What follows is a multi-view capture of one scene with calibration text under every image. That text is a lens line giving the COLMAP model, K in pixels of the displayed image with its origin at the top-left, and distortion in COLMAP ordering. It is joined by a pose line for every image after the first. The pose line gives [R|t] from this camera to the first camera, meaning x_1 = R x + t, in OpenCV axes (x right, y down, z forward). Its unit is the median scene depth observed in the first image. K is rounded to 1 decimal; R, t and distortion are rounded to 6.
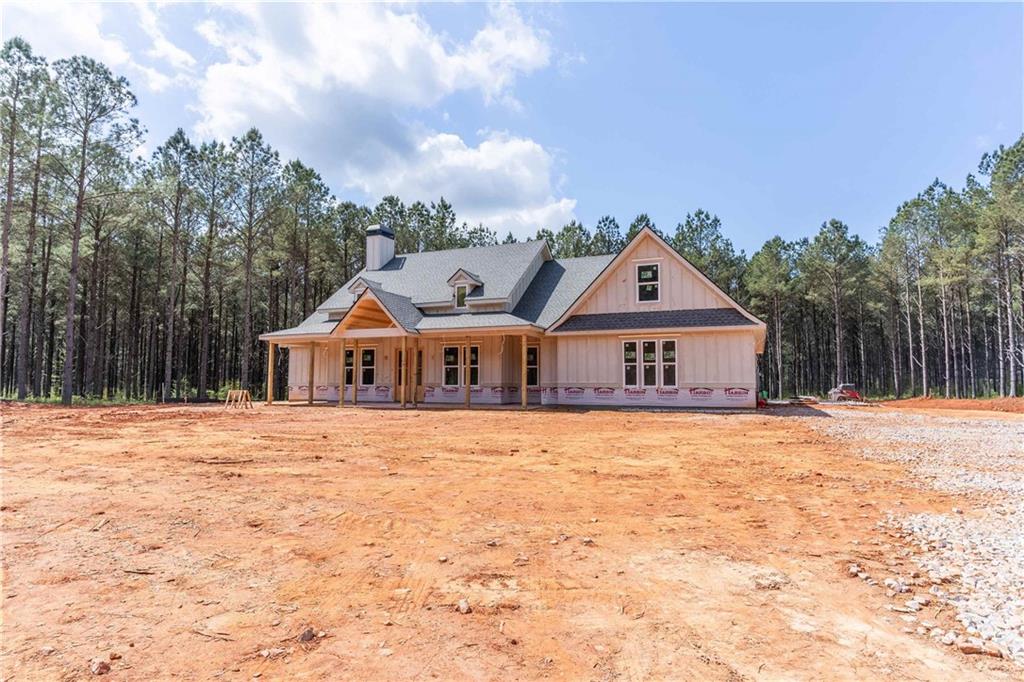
lens RADIAL K [[580.3, 0, 518.3], [0, 580.3, 338.1], [0, 0, 1]] dist [-0.004963, -0.000301]
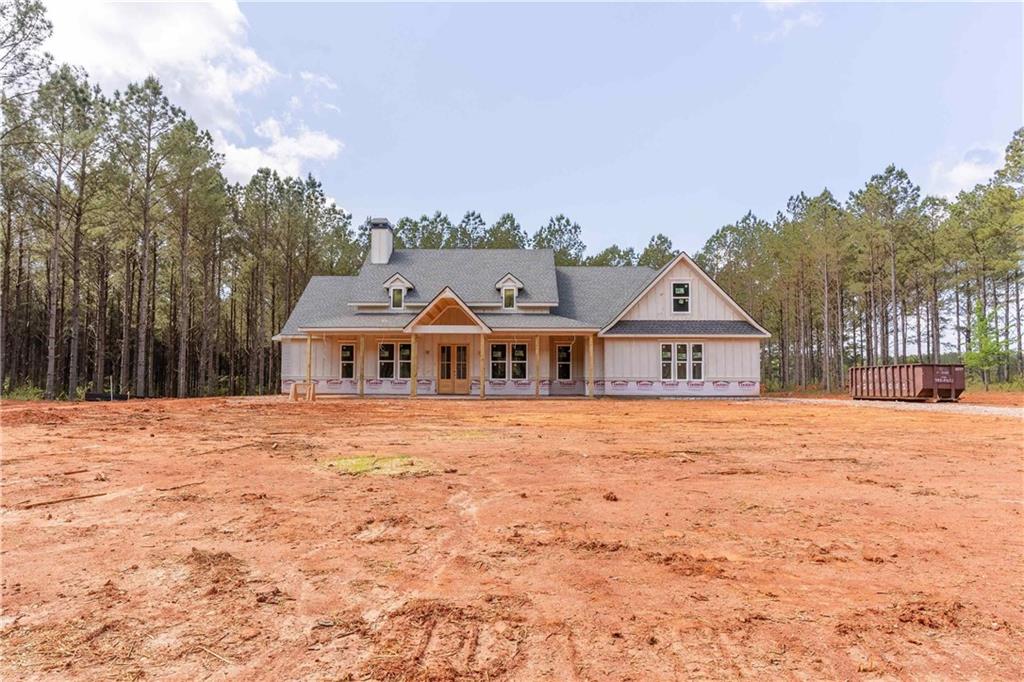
lens RADIAL K [[627.3, 0, 509.2], [0, 627.3, 343.8], [0, 0, 1]] dist [0.013119, 0.000611]
pose [[0.928411, 0.023136, 0.370835, -0.577205], [-0.031531, 0.999365, 0.016589, -0.005589], [-0.370216, -0.027094, 0.928551, -0.114012]]
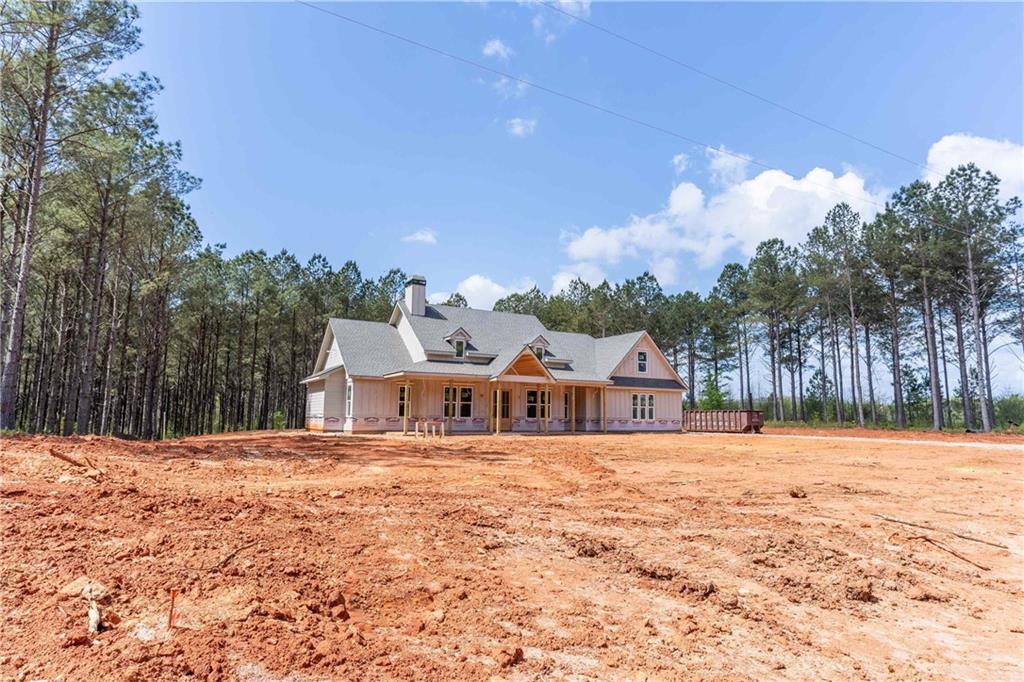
lens RADIAL K [[580.3, 0, 513.3], [0, 580.3, 343.6], [0, 0, 1]] dist [-0.004963, -0.000301]
pose [[0.608074, 0.104105, 0.787025, -1.346473], [-0.074622, 0.994471, -0.073890, 0.010653], [-0.790365, -0.013799, 0.612480, 0.199030]]
